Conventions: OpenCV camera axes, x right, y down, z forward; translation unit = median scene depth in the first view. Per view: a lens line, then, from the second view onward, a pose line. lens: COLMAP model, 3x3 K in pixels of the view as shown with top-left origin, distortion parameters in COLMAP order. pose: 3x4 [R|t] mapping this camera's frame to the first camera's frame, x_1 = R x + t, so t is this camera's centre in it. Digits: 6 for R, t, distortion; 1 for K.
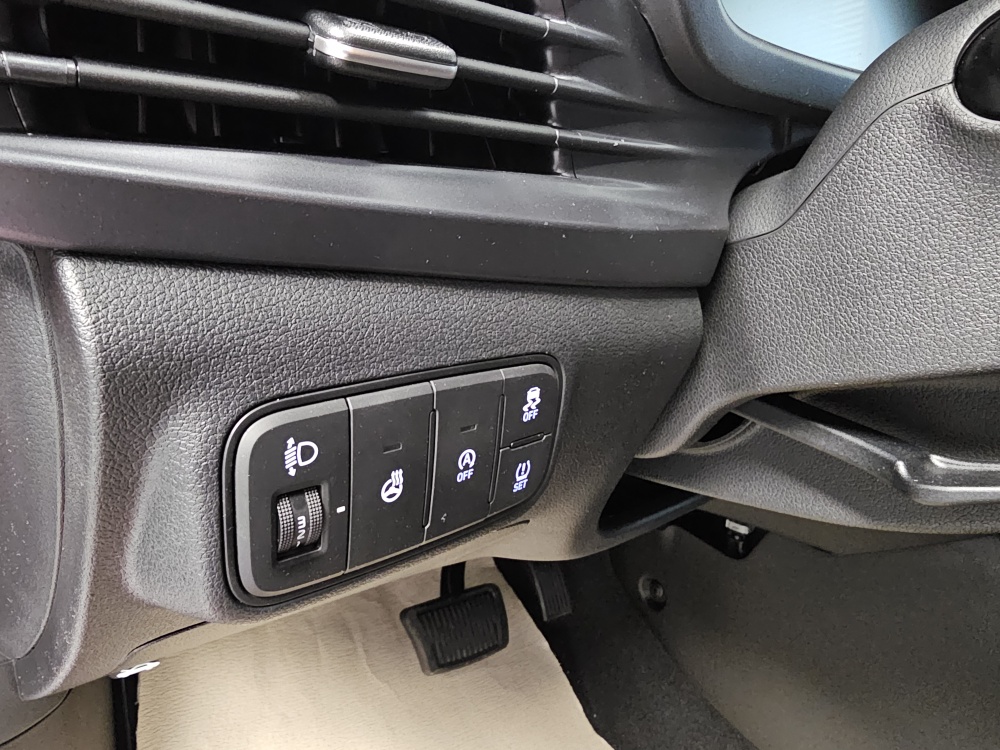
lens RADIAL K [[689.0, 0, 401.5], [0, 689.0, 379.5], [0, 0, 1]] dist [0.002345, 0.001331]
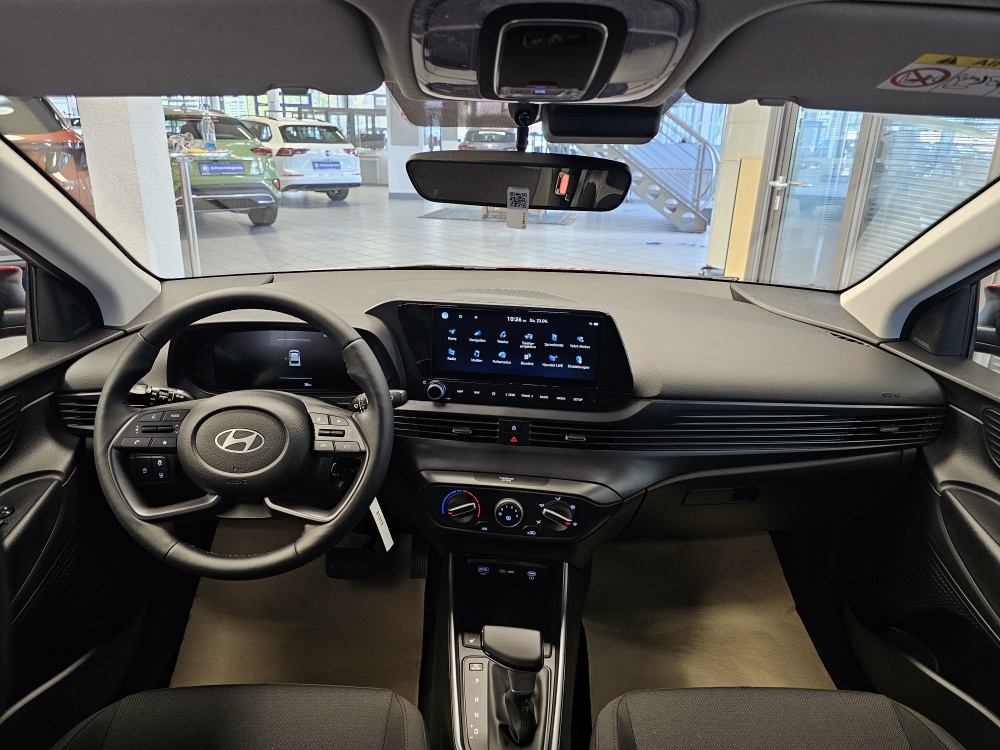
lens RADIAL K [[669.9, 0, 498.9], [0, 669.9, 371.0], [0, 0, 1]] dist [0.043011, -0.052681]
pose [[0.862834, 0.097810, -0.495935, 5.806109], [-0.128452, 0.991321, -0.027971, -1.012784], [0.488895, 0.087838, 0.867909, -2.818623]]
